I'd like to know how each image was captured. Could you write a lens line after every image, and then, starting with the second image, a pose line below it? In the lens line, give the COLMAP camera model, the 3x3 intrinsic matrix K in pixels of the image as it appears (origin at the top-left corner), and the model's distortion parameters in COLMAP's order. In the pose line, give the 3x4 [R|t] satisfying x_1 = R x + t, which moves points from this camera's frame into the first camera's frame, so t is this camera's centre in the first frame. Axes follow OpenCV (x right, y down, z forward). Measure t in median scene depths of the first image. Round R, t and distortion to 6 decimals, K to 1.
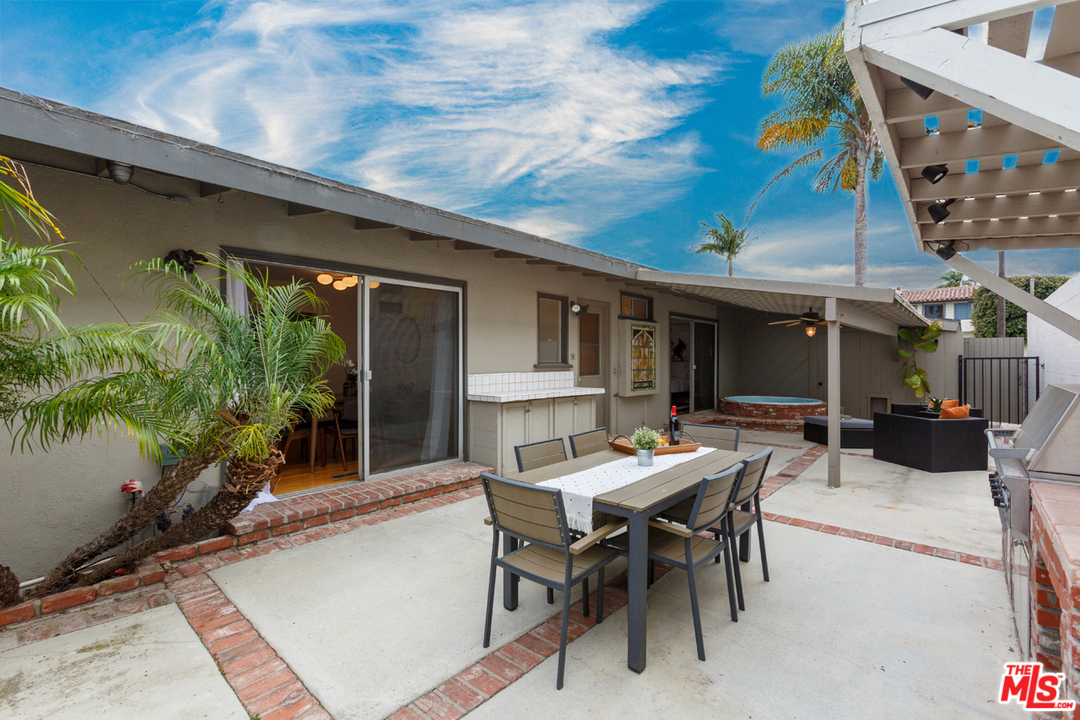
lens RADIAL K [[484.5, 0, 531.9], [0, 484.5, 360.1], [0, 0, 1]] dist [-0.023131, 0.018814]
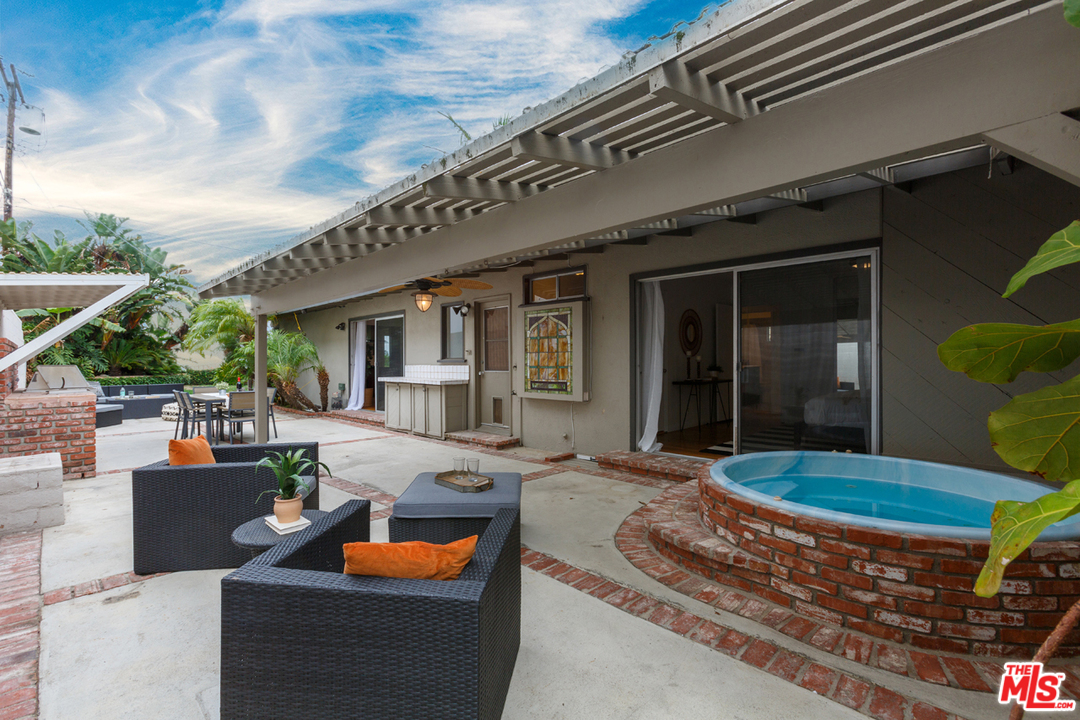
lens RADIAL K [[484.5, 0, 531.9], [0, 484.5, 360.1], [0, 0, 1]] dist [-0.023131, 0.018814]
pose [[-0.062547, 0.001207, -0.998041, 1.027395], [0.004935, 0.999987, 0.000900, 0.008353], [0.998030, -0.004869, -0.062552, 1.041823]]
